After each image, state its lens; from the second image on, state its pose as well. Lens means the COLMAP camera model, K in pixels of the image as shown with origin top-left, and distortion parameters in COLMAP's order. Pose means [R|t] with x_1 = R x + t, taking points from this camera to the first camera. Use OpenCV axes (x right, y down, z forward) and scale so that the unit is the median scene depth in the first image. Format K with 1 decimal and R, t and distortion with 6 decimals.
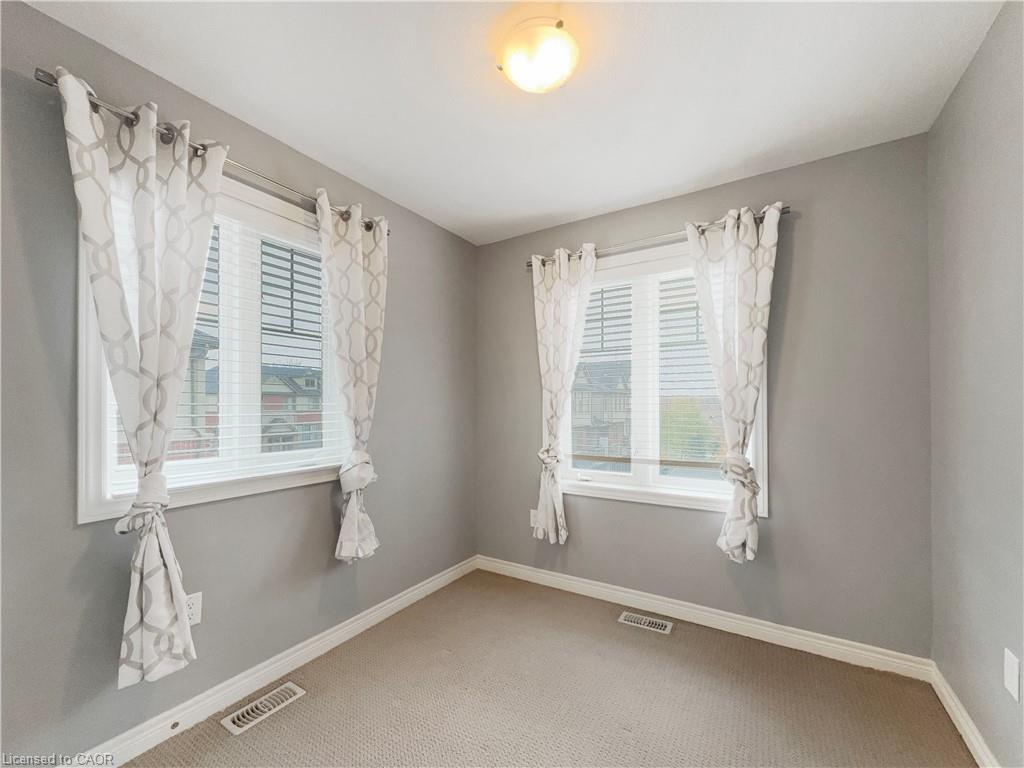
lens RADIAL K [[415.9, 0, 514.3], [0, 415.9, 395.0], [0, 0, 1]] dist [0.001130, 0.000166]
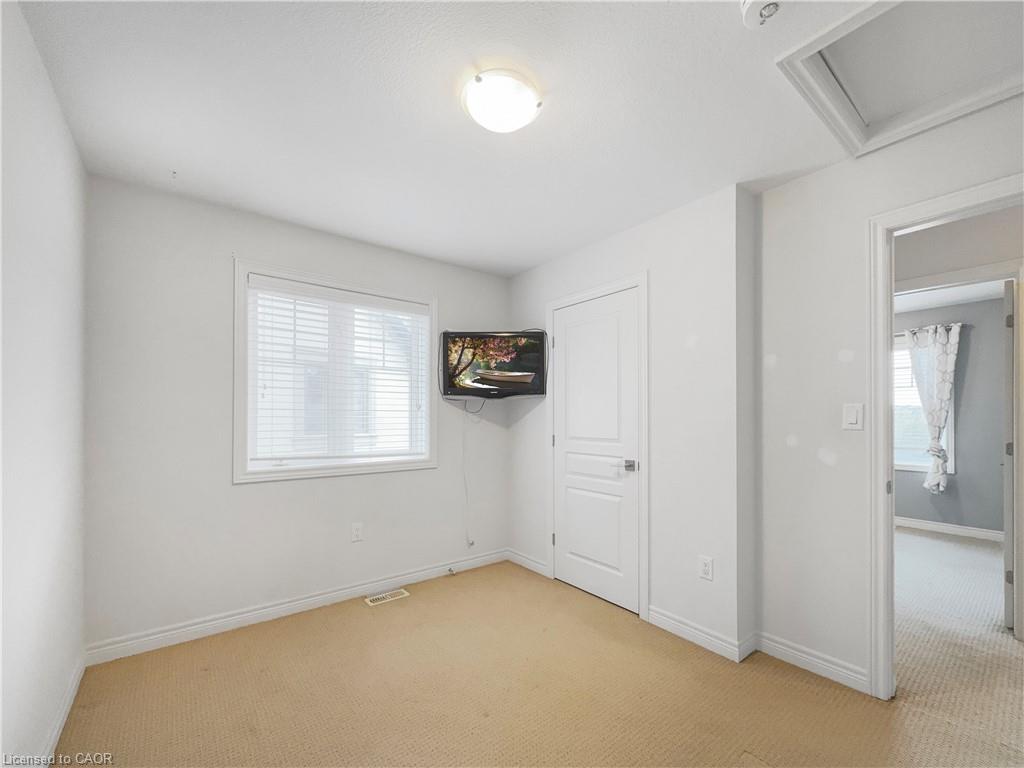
lens RADIAL K [[415.9, 0, 527.5], [0, 415.9, 411.7], [0, 0, 1]] dist [0.001130, 0.000166]
pose [[0.947110, -0.003648, -0.320889, -0.741064], [0.007044, 0.999931, 0.009422, -0.046867], [0.320832, -0.011184, 0.947070, -1.658952]]
